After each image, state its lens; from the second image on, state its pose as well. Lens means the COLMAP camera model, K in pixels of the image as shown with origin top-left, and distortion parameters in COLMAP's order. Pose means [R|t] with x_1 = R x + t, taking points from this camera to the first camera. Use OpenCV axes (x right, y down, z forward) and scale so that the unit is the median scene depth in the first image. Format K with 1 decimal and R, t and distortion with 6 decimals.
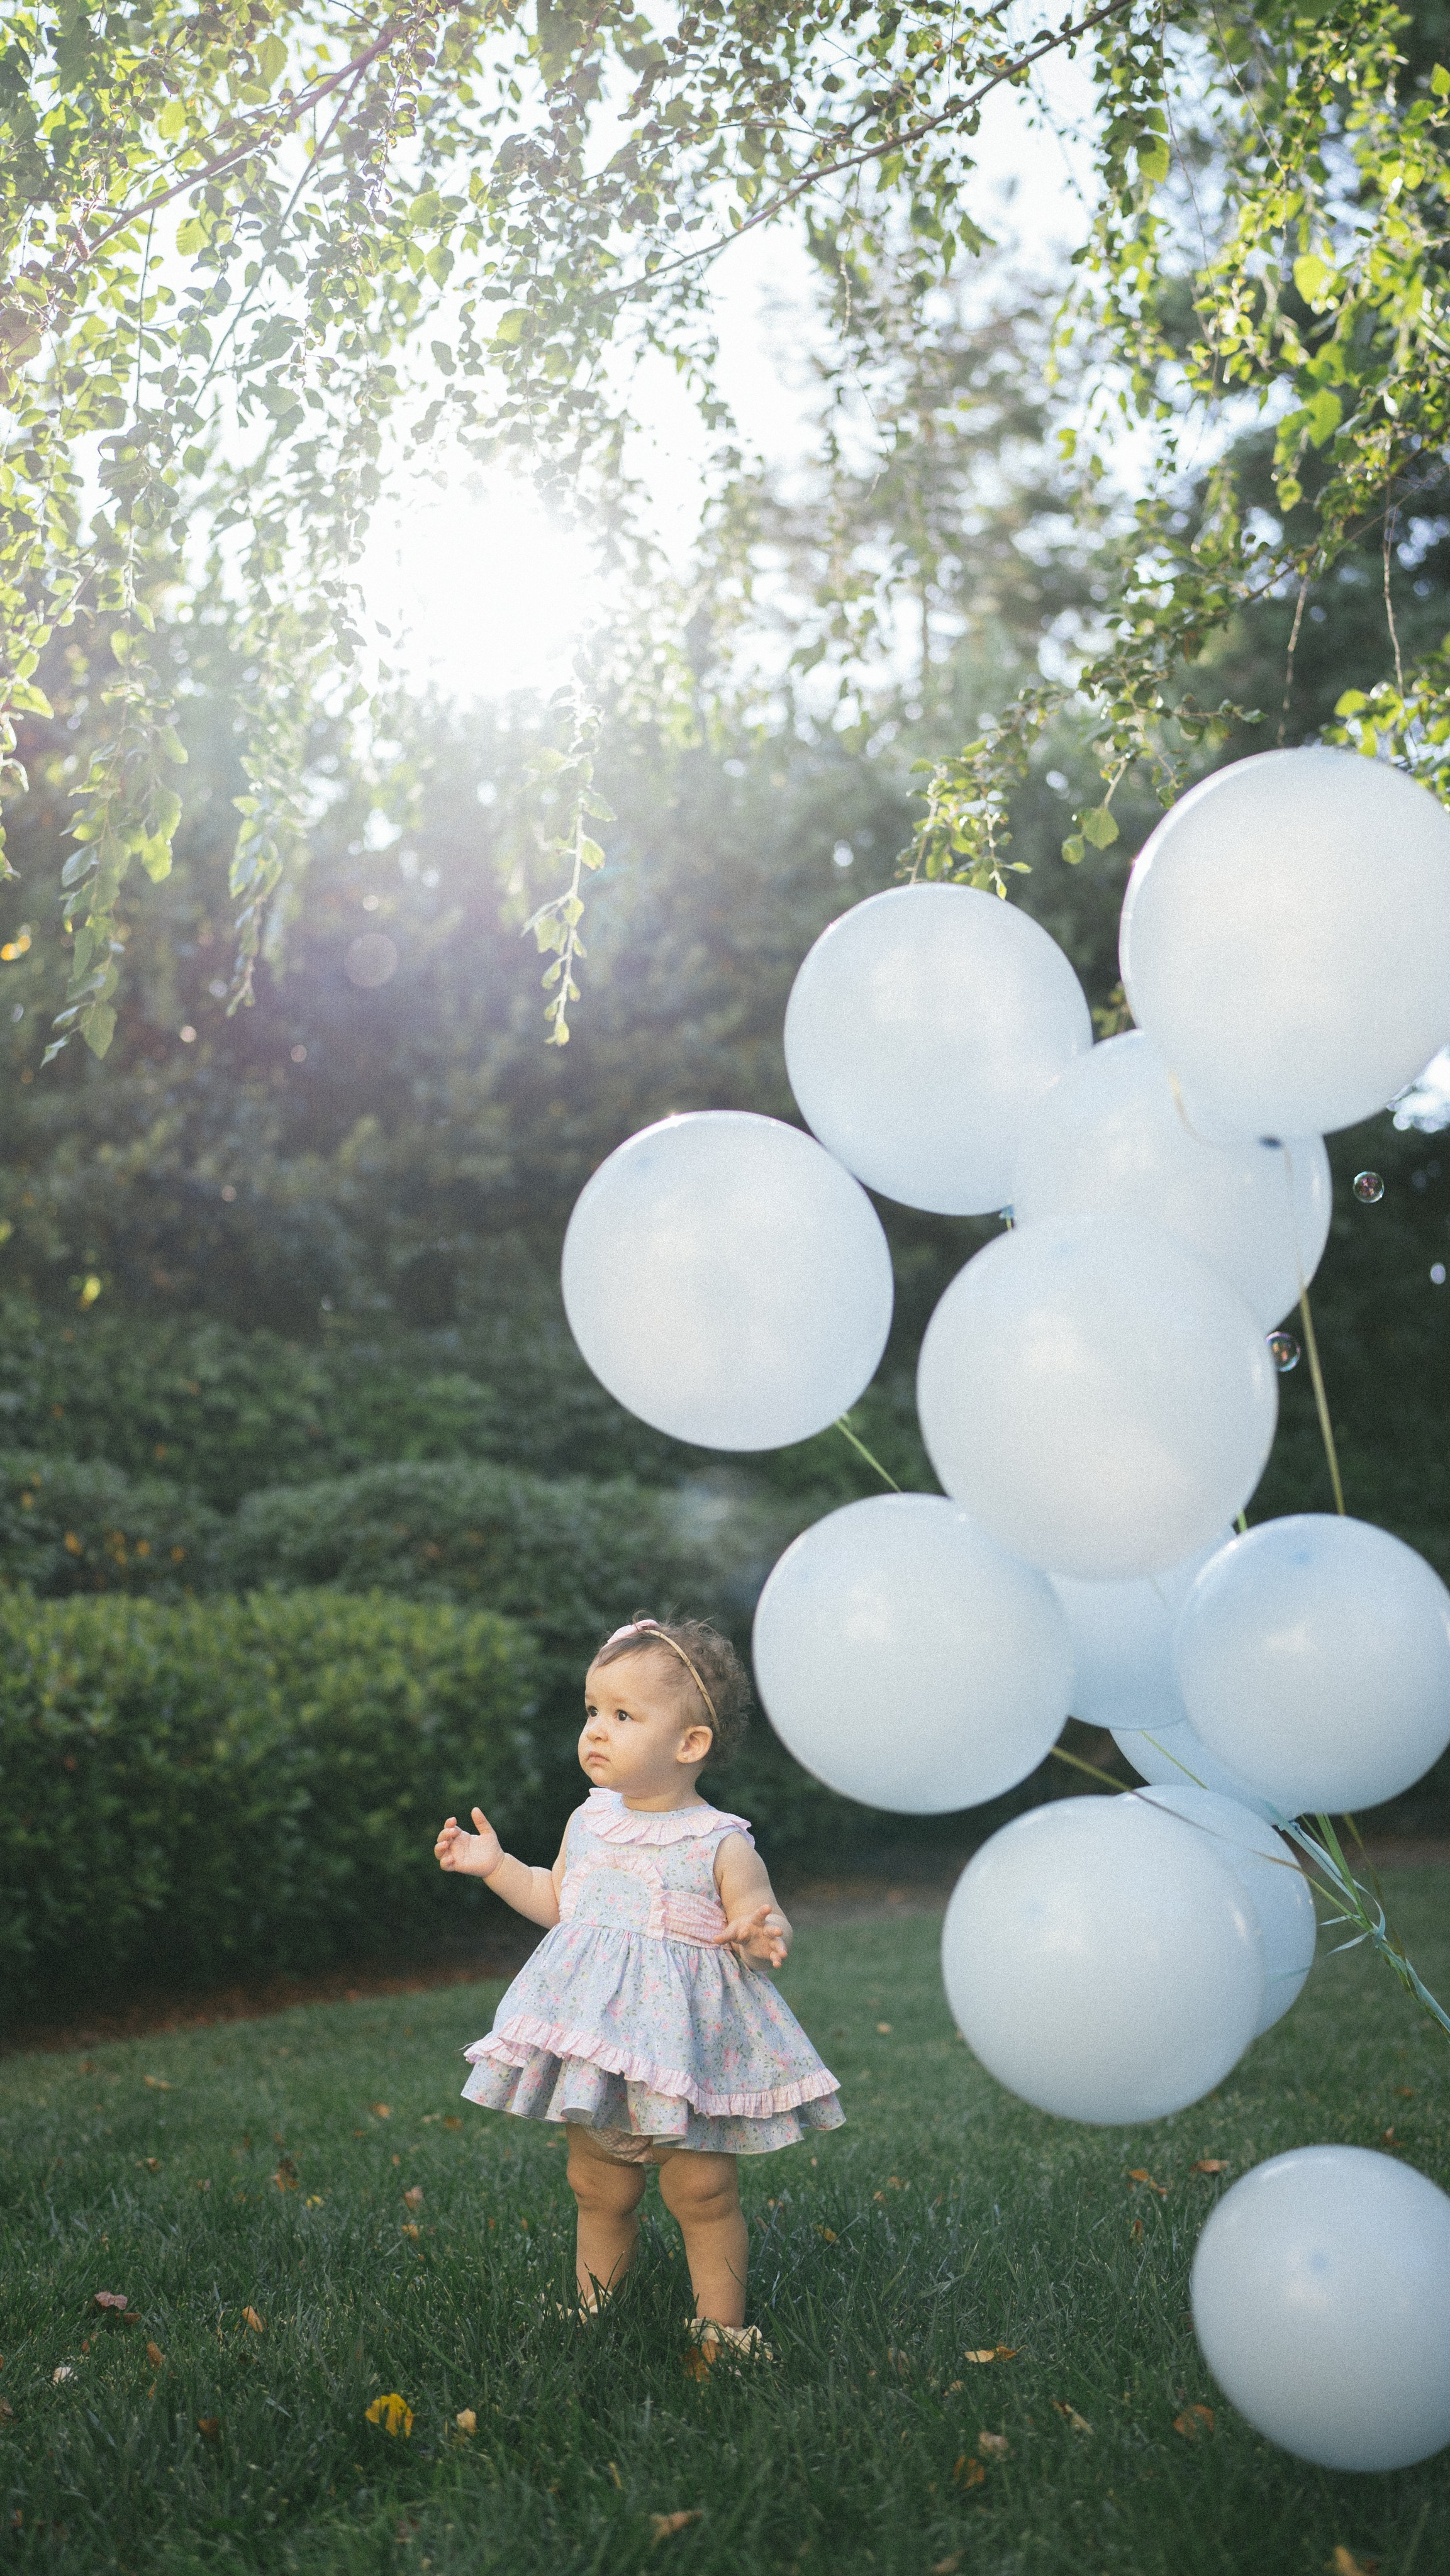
lens RADIAL K [[2542.7, 0, 725.0], [0, 2542.7, 1288.0], [0, 0, 1]] dist [-0.033078, 0.138808]
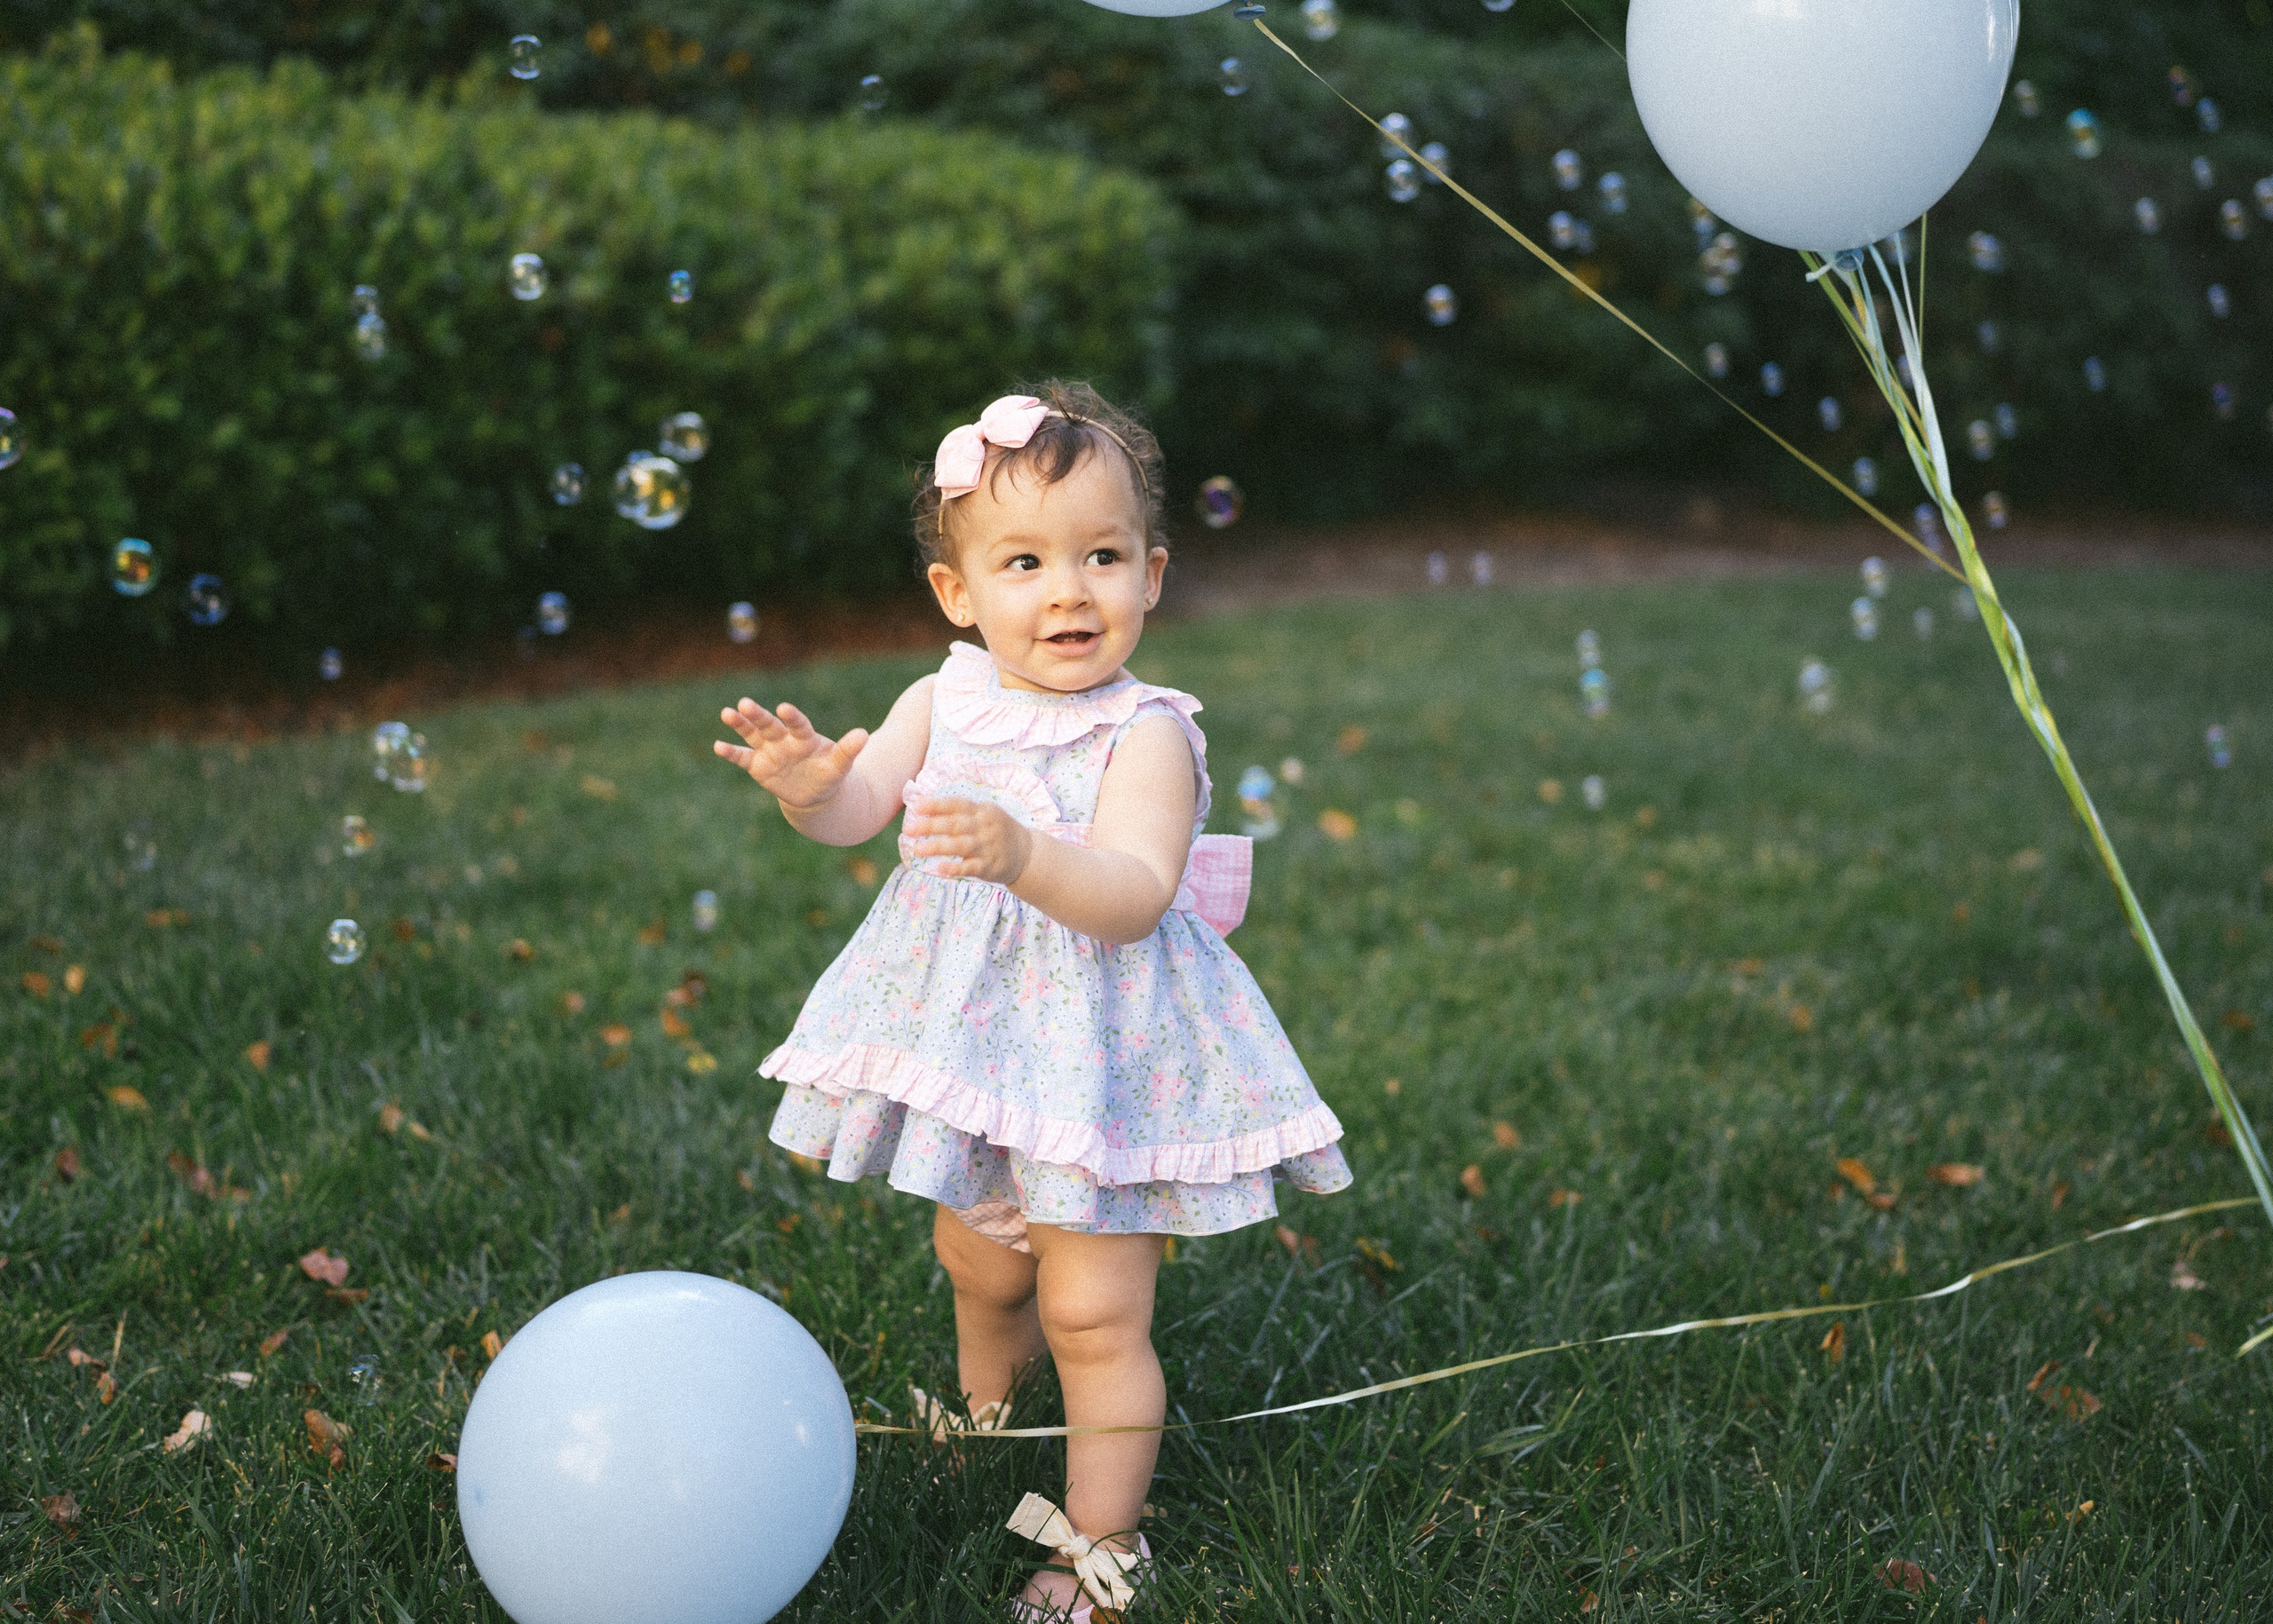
lens RADIAL K [[2843.8, 0, 1184.3], [0, 2843.8, 667.3], [0, 0, 1]] dist [-0.034191, 0.106324]
pose [[0.991080, 0.104781, -0.082350, 0.014915], [-0.073573, 0.945407, 0.317478, -0.007941], [0.111119, -0.308587, 0.944683, 0.136295]]
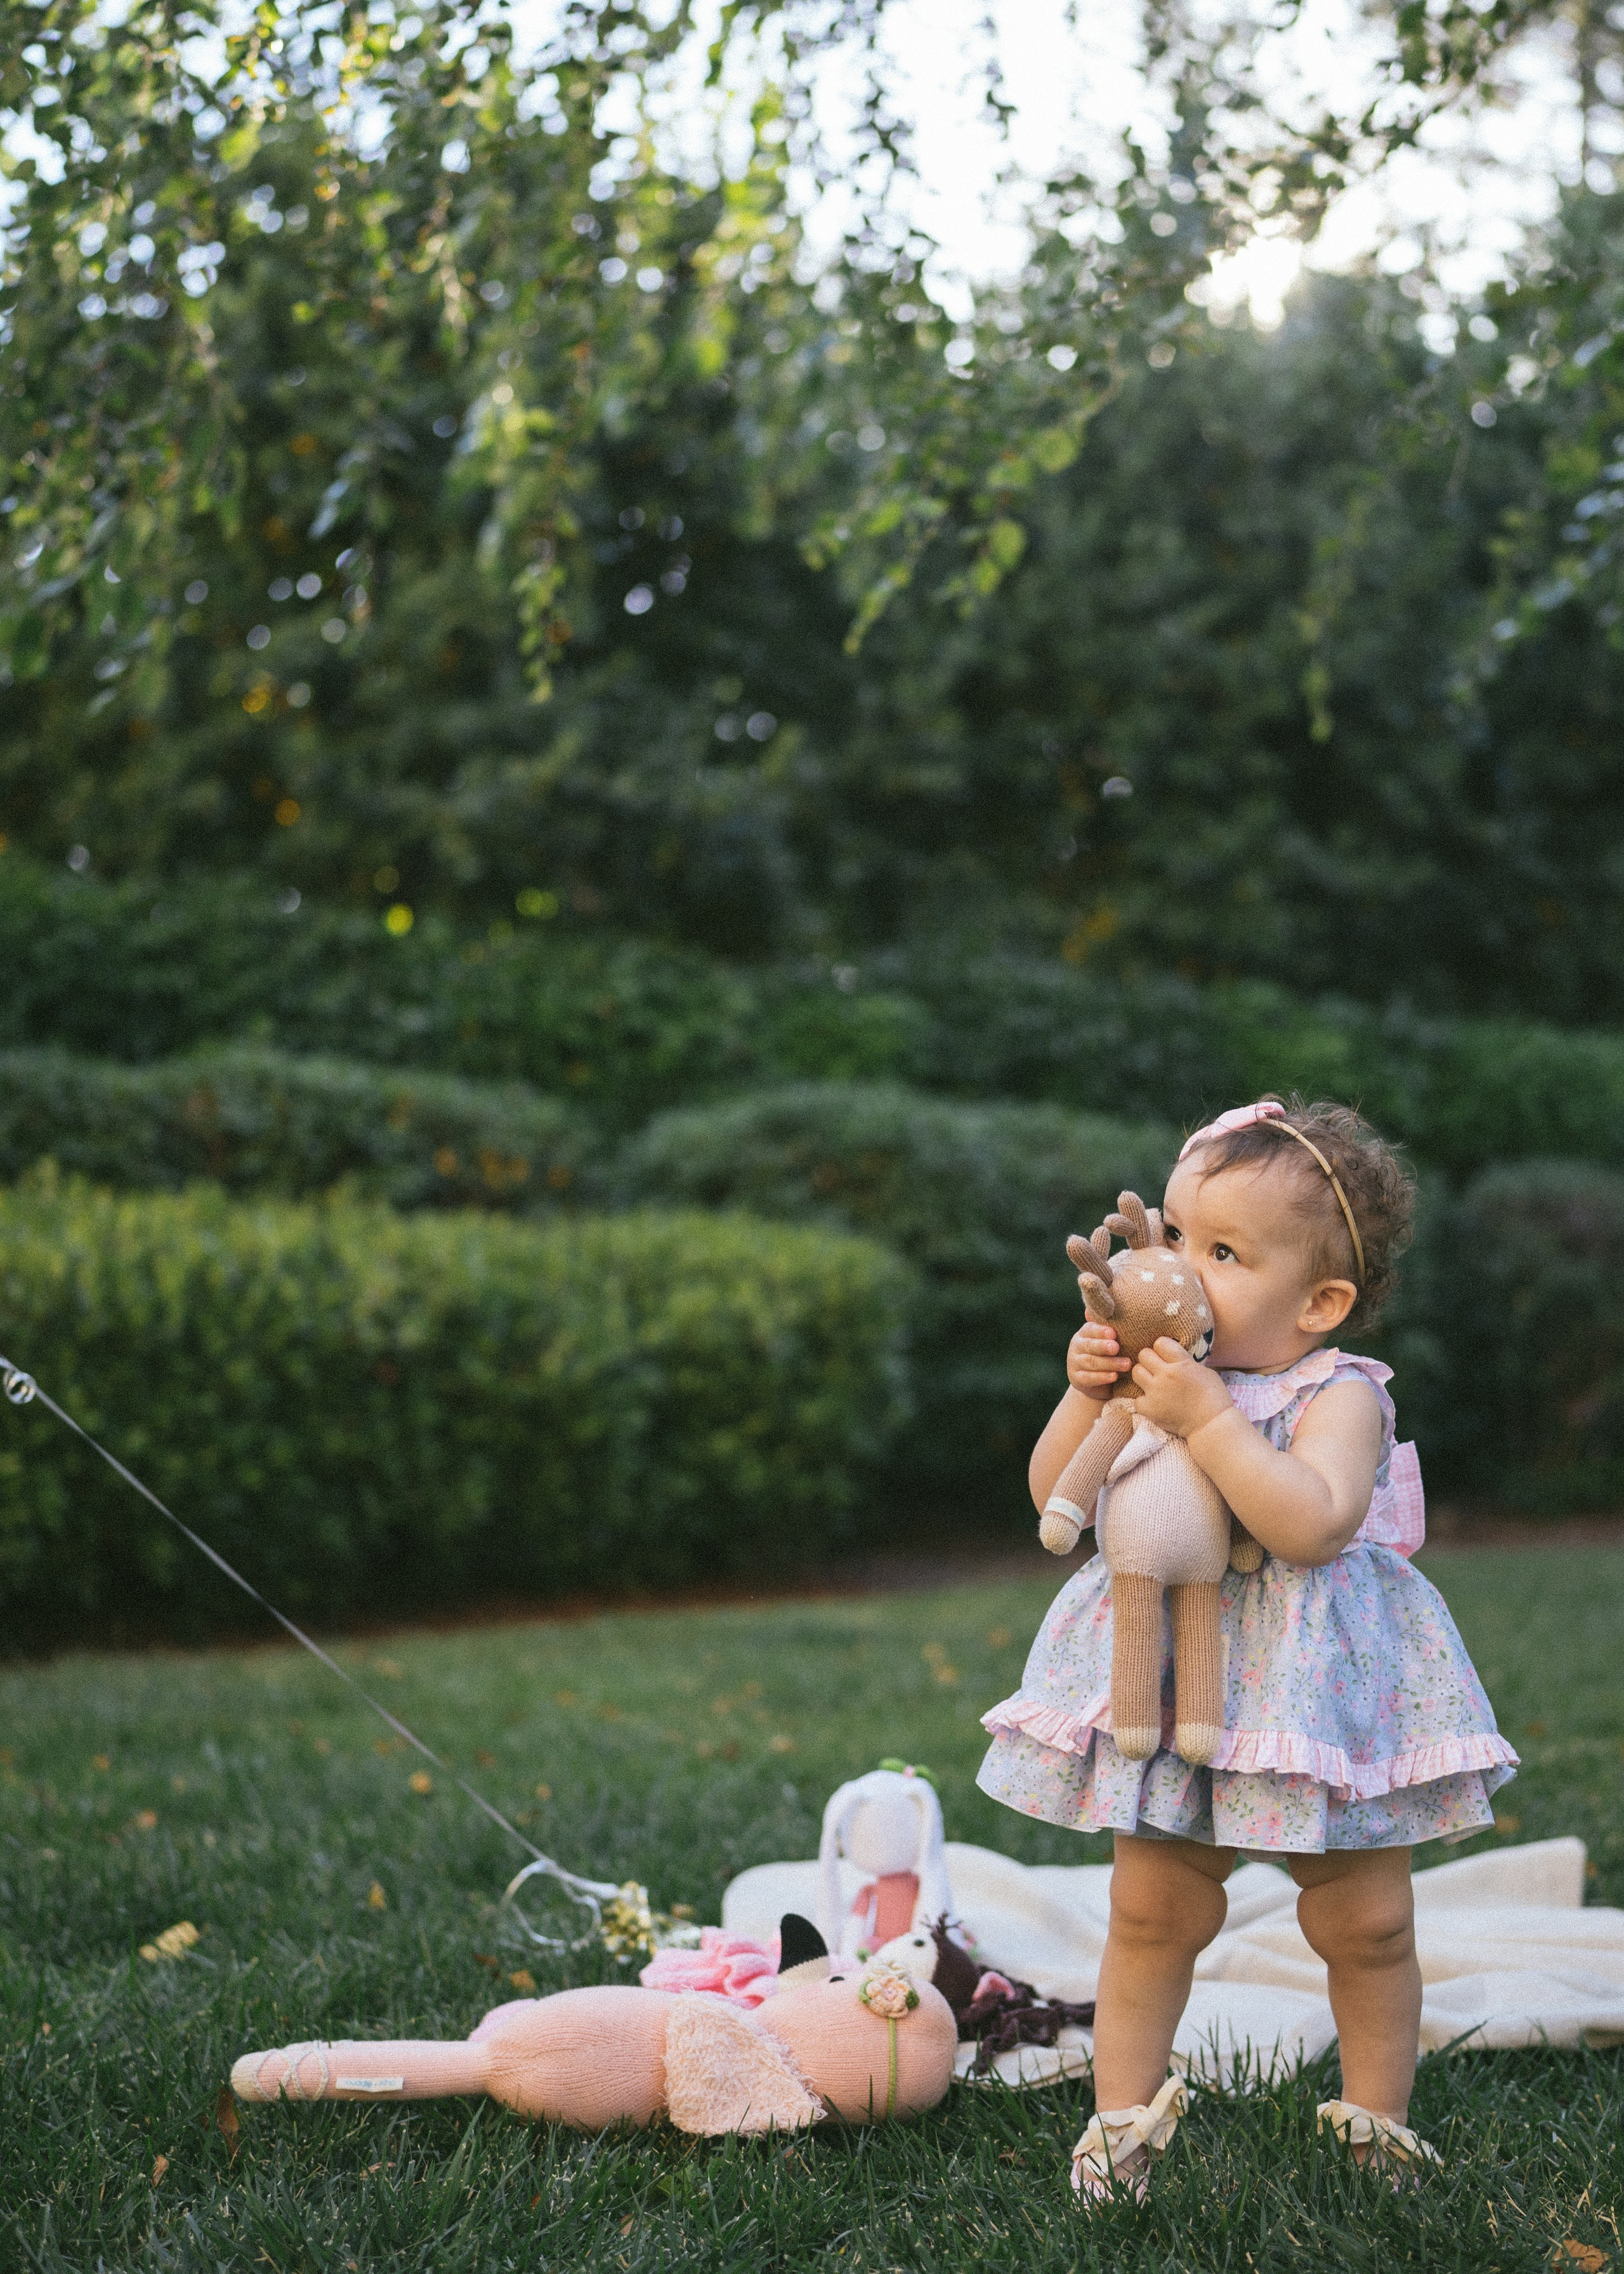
lens RADIAL K [[2771.1, 0, 933.7], [0, 2771.1, 1183.6], [0, 0, 1]] dist [-0.021499, 0.008039]
pose [[0.984279, 0.017270, -0.175773, 0.132222], [0.000985, 0.994656, 0.103244, -0.005219], [0.176617, -0.101794, 0.979002, -0.048330]]
